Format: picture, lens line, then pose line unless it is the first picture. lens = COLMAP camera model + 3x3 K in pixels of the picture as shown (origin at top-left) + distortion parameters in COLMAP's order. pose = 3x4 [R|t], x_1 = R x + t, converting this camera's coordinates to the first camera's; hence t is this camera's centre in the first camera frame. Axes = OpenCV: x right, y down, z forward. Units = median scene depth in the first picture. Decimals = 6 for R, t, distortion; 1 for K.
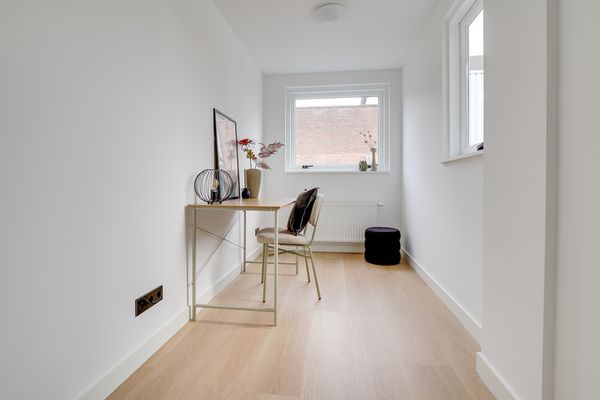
lens RADIAL K [[304.4, 0, 297.1], [0, 304.4, 183.4], [0, 0, 1]] dist [-0.017223, -0.001224]
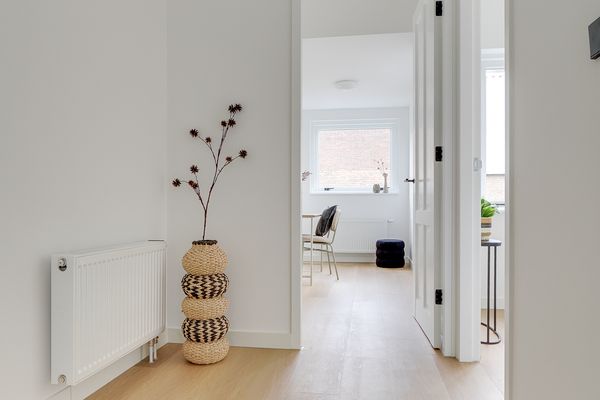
lens RADIAL K [[438.6, 0, 300.0], [0, 438.6, 200.0], [0, 0, 1]] dist [-0.005561, -0.005440]
pose [[0.999684, 0.001602, -0.025095, -0.040886], [-0.002004, 0.999870, -0.016001, 0.016532], [0.025066, 0.016046, 0.999557, -0.797402]]
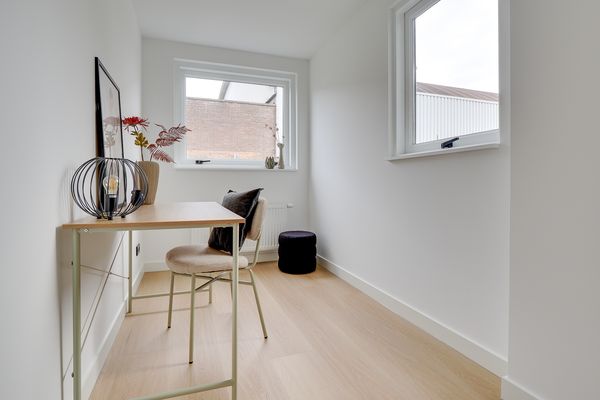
lens RADIAL K [[304.4, 0, 297.1], [0, 304.4, 183.4], [0, 0, 1]] dist [-0.017223, -0.001224]
pose [[0.889741, -0.001419, 0.456464, -0.132687], [-0.000254, 0.999993, 0.003603, -0.000972], [-0.456466, -0.003322, 0.889734, 0.204422]]
